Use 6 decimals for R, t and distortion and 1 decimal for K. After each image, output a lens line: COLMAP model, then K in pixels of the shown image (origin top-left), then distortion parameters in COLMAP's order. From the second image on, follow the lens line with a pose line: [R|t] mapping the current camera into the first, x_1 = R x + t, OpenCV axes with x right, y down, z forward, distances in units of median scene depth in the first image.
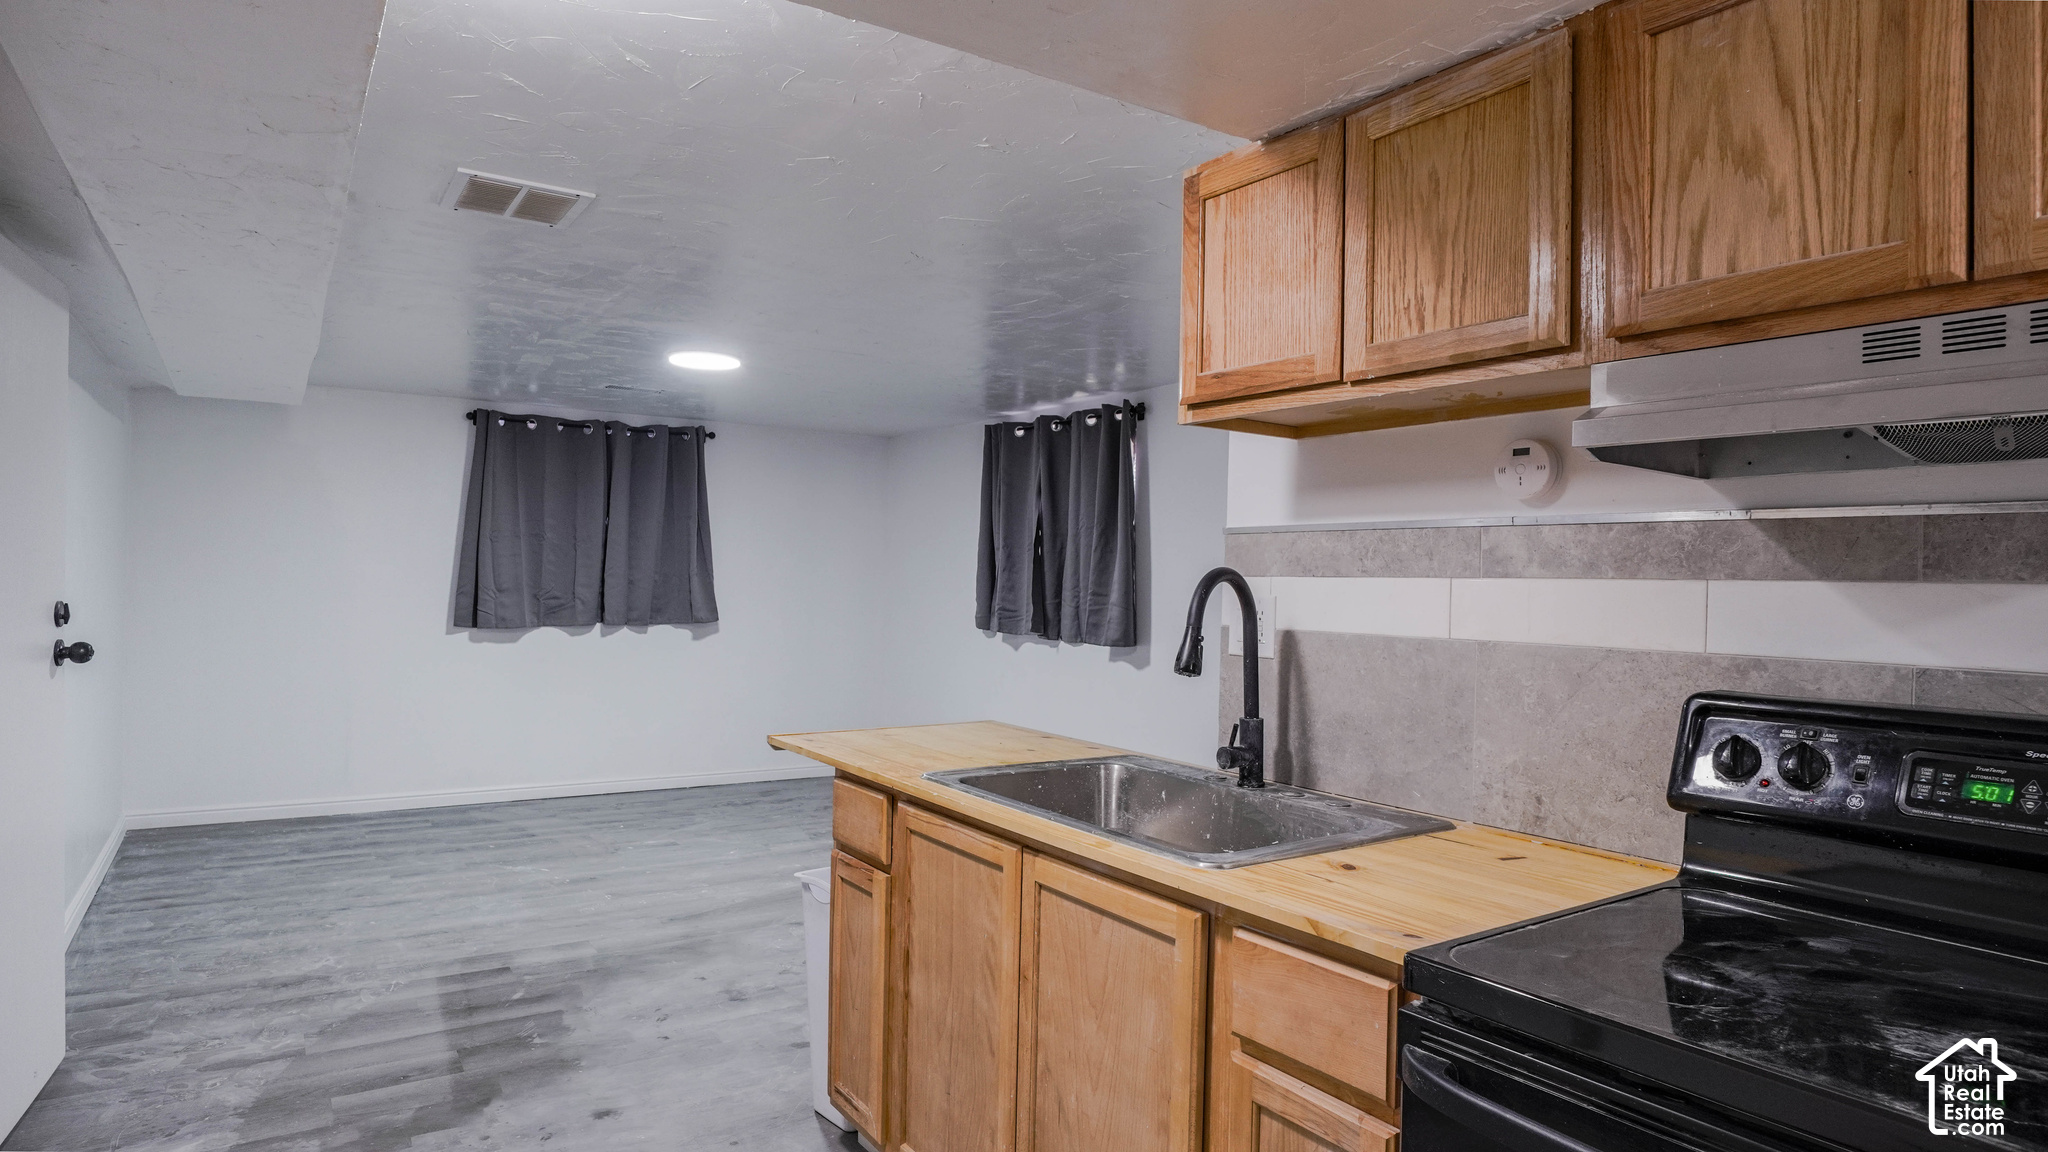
lens RADIAL K [[1113.8, 0, 1024.5], [0, 1113.8, 579.5], [0, 0, 1]] dist [-0.043382, 0.013823]
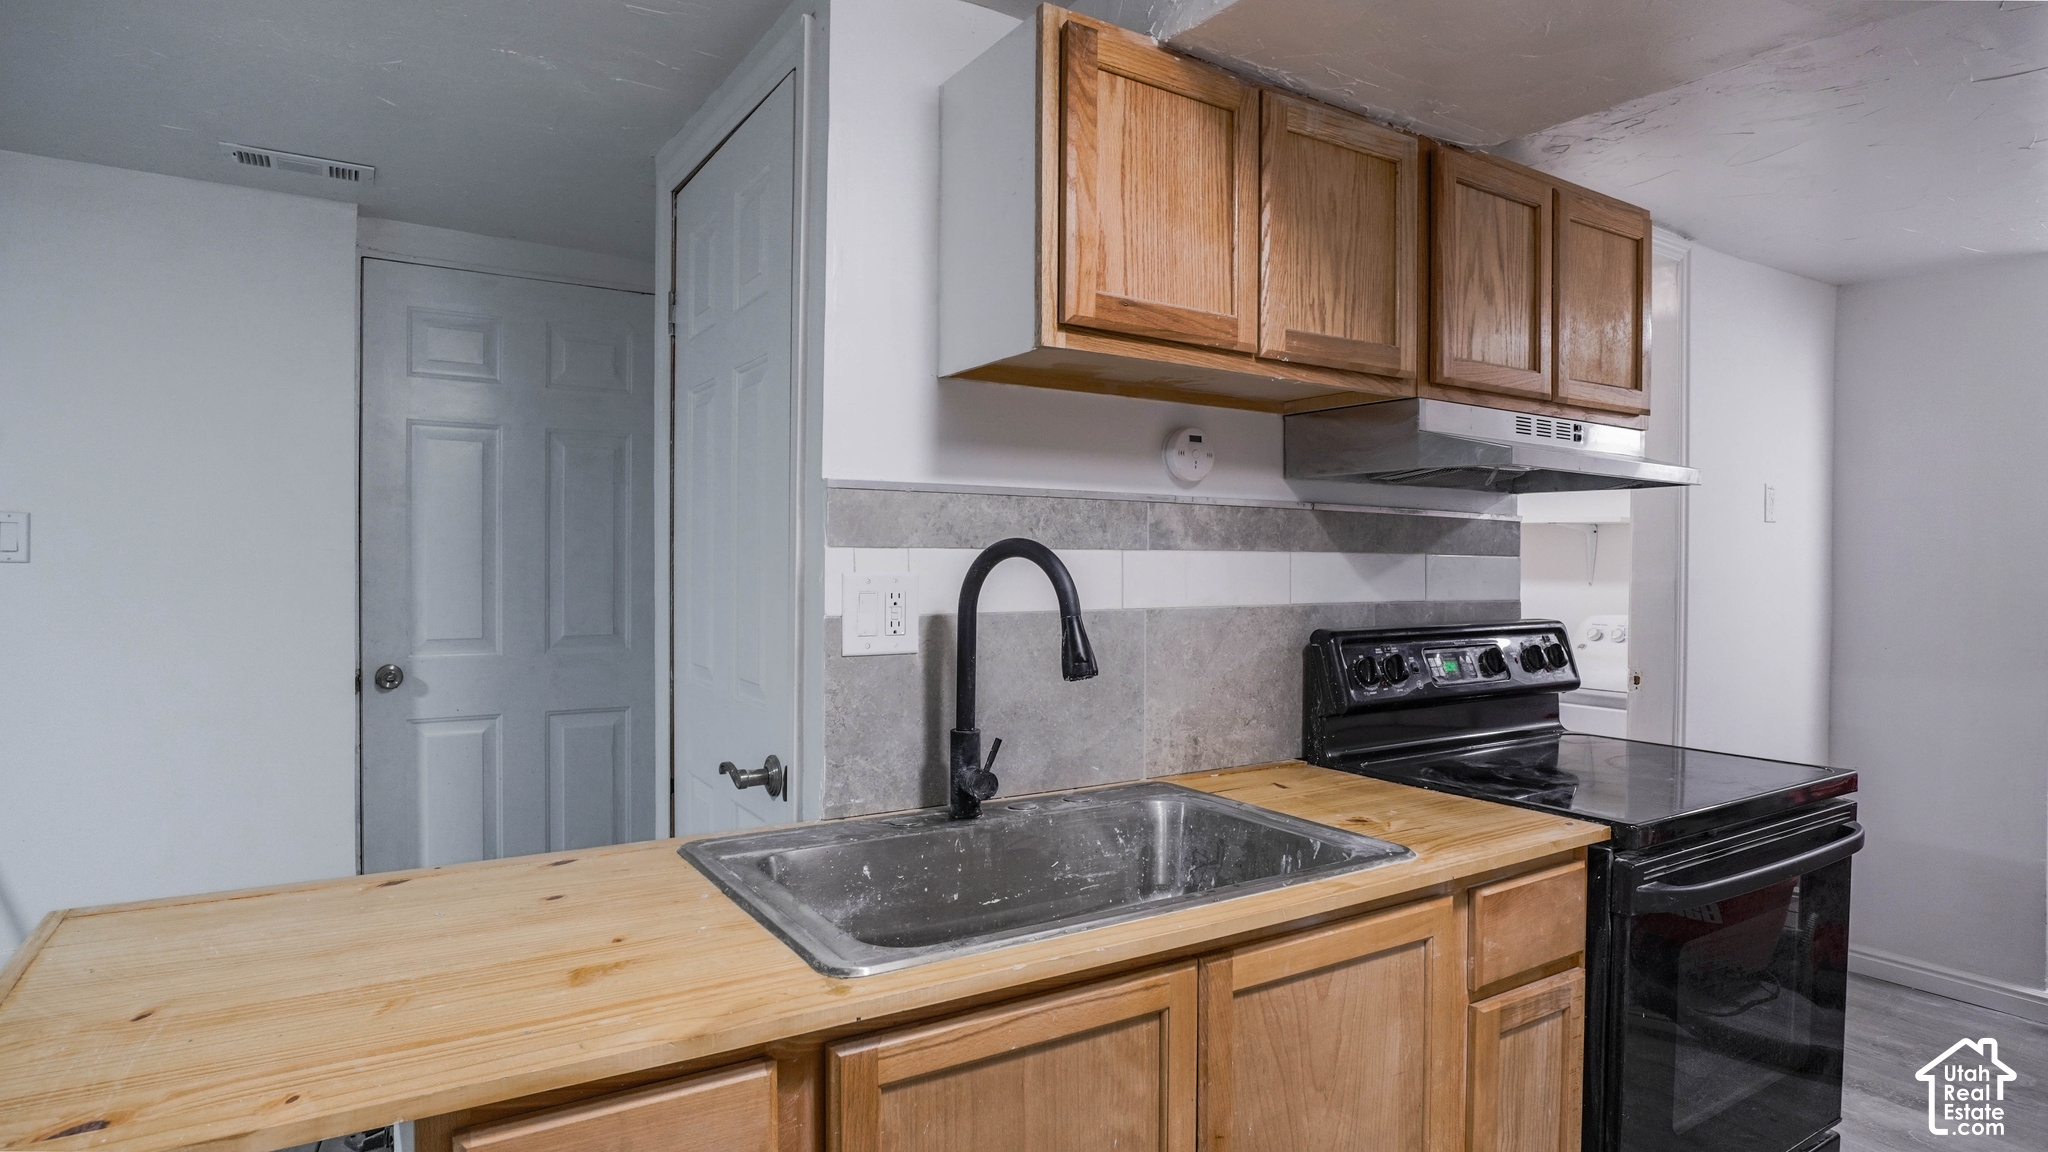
lens RADIAL K [[1111.5, 0, 1024.0], [0, 1111.5, 576.0], [0, 0, 1]] dist [-0.039917, 0.012543]
pose [[0.035115, -0.035127, 0.998766, -0.702624], [-0.007337, 0.999346, 0.035406, -0.014099], [-0.999356, -0.008571, 0.034834, 1.144311]]
